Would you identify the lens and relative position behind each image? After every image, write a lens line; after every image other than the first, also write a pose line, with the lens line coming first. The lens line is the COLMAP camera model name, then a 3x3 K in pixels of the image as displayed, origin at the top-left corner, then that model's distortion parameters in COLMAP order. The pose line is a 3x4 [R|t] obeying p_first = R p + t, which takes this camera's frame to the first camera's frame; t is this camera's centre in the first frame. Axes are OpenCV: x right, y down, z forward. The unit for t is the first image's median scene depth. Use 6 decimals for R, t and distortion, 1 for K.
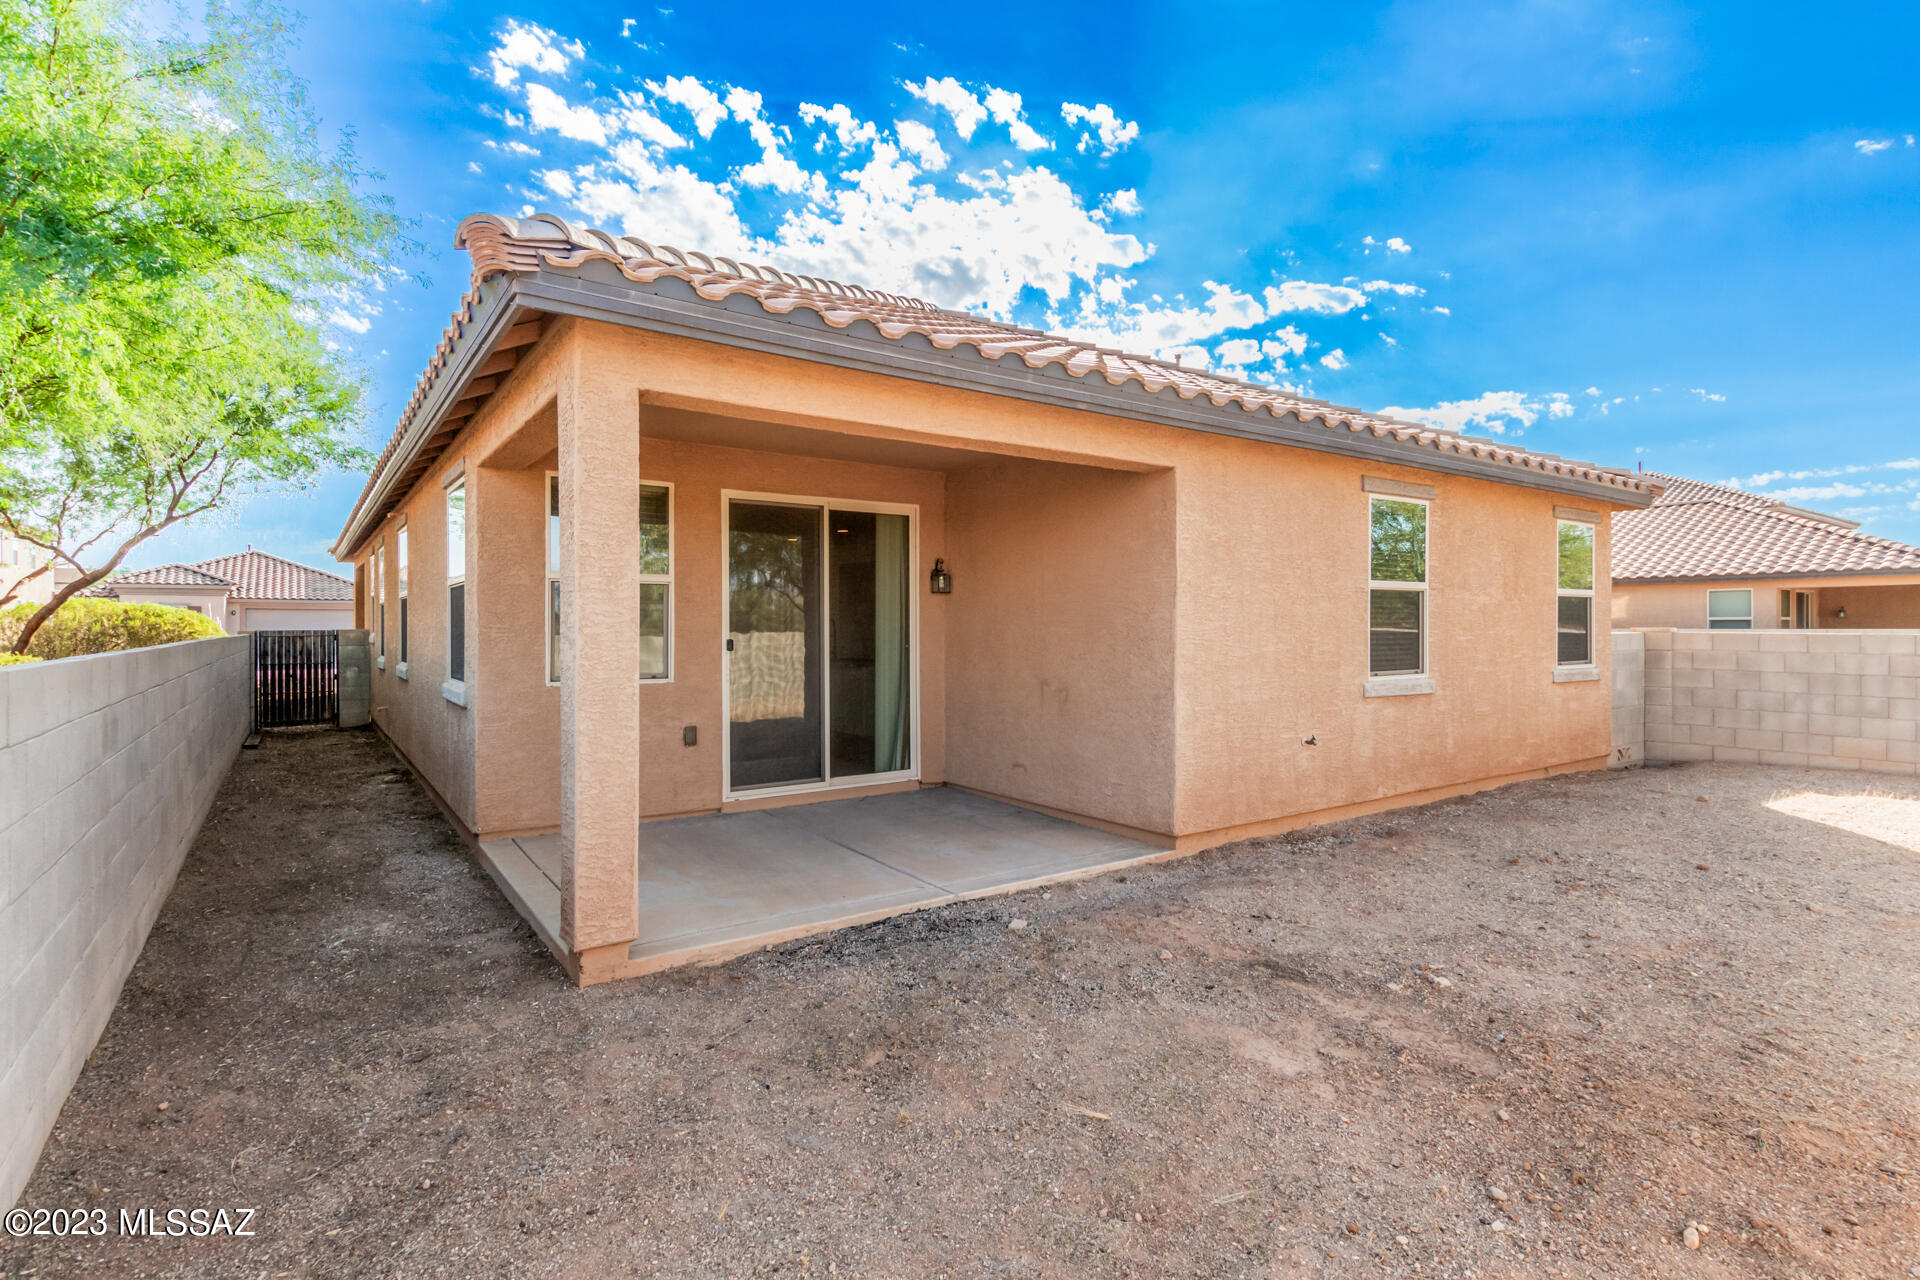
lens RADIAL K [[924.8, 0, 957.9], [0, 924.8, 633.5], [0, 0, 1]] dist [0.006852, 0.000222]
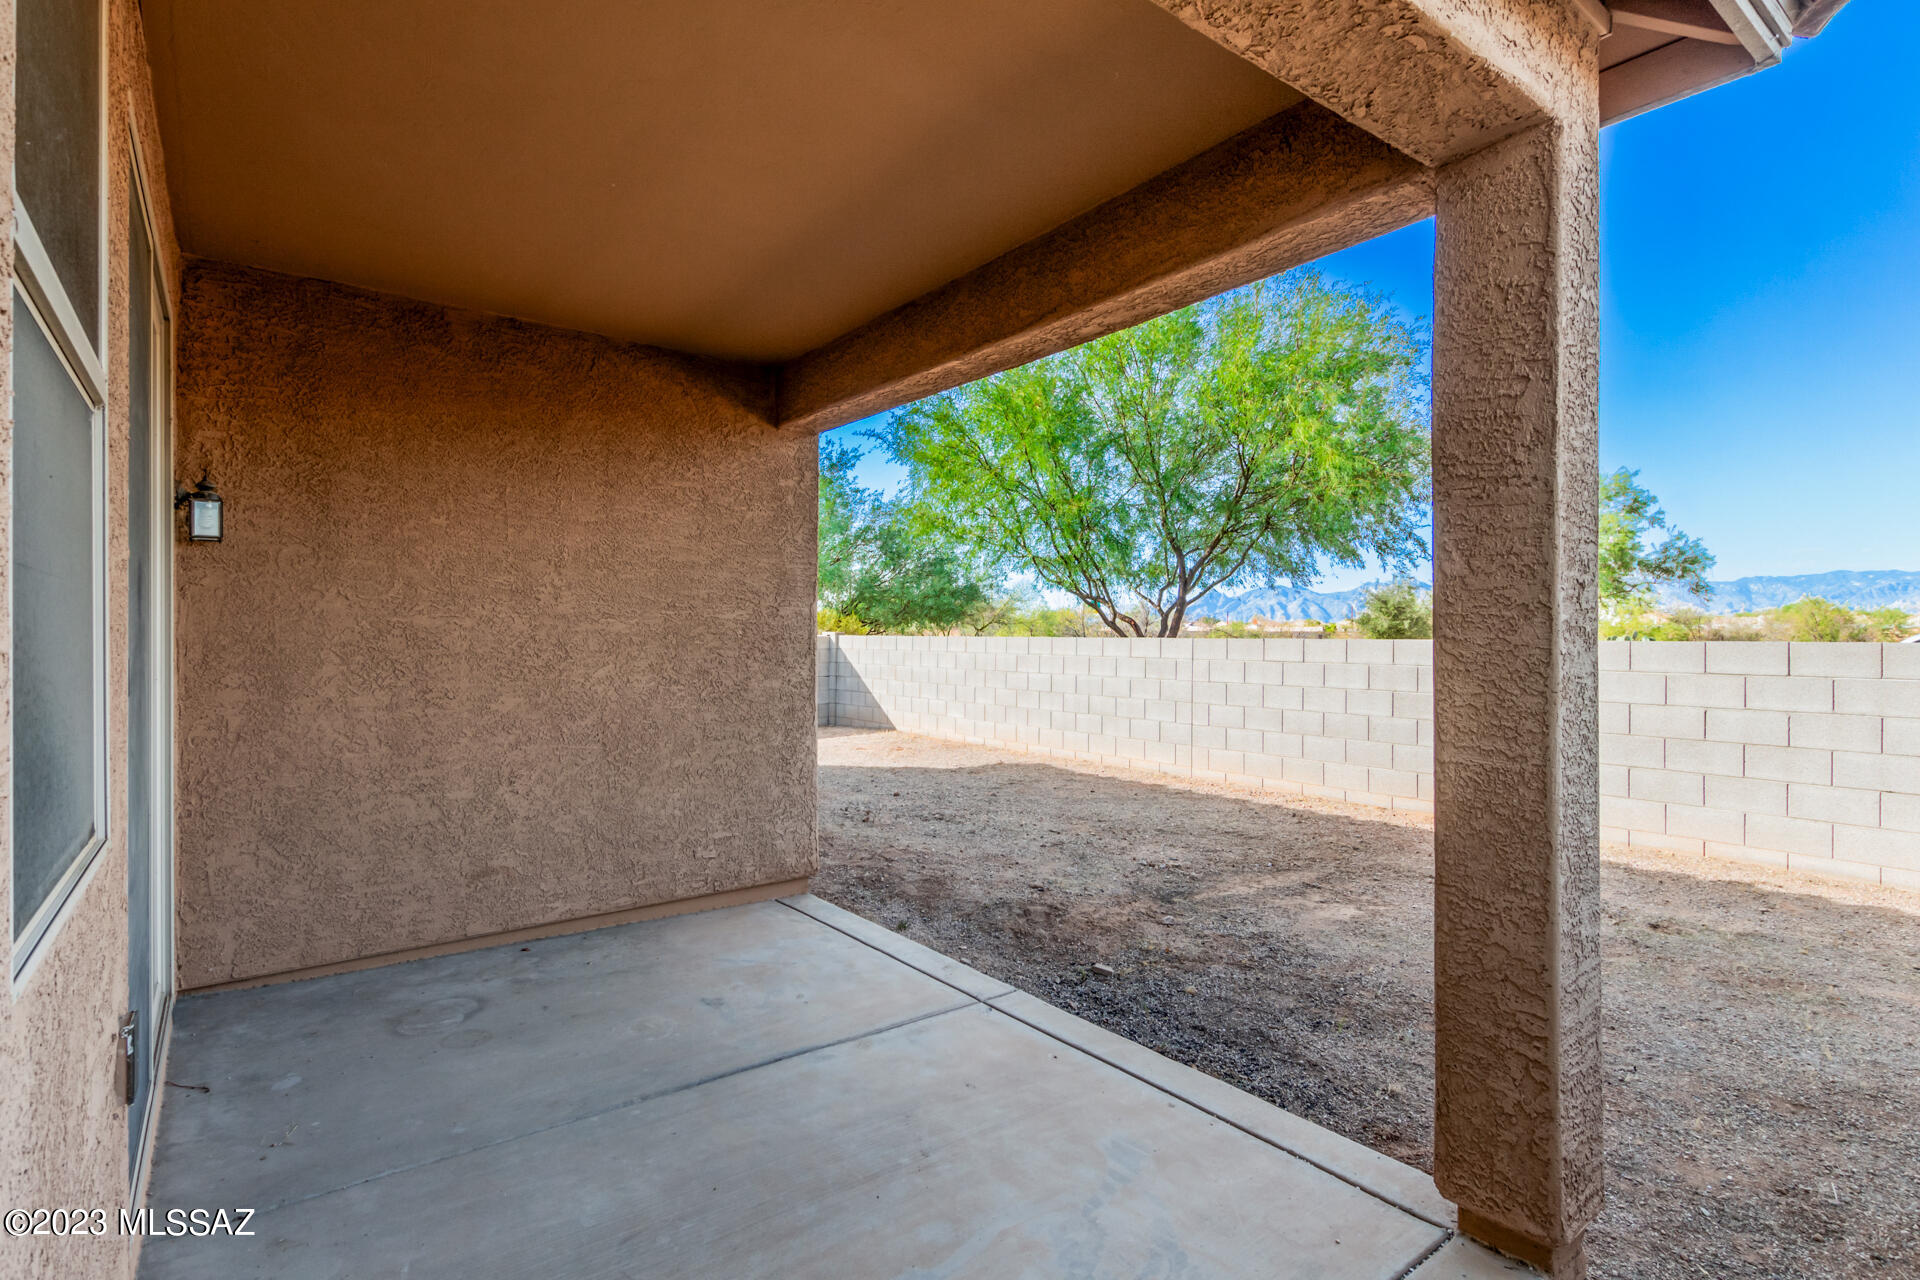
lens RADIAL K [[924.8, 0, 955.7], [0, 924.8, 639.3], [0, 0, 1]] dist [0.006852, 0.000222]
pose [[-0.028399, -0.001433, 0.999596, -0.911355], [0.012446, 0.999921, 0.001787, 0.010504], [-0.999519, 0.012492, -0.028379, 1.350995]]
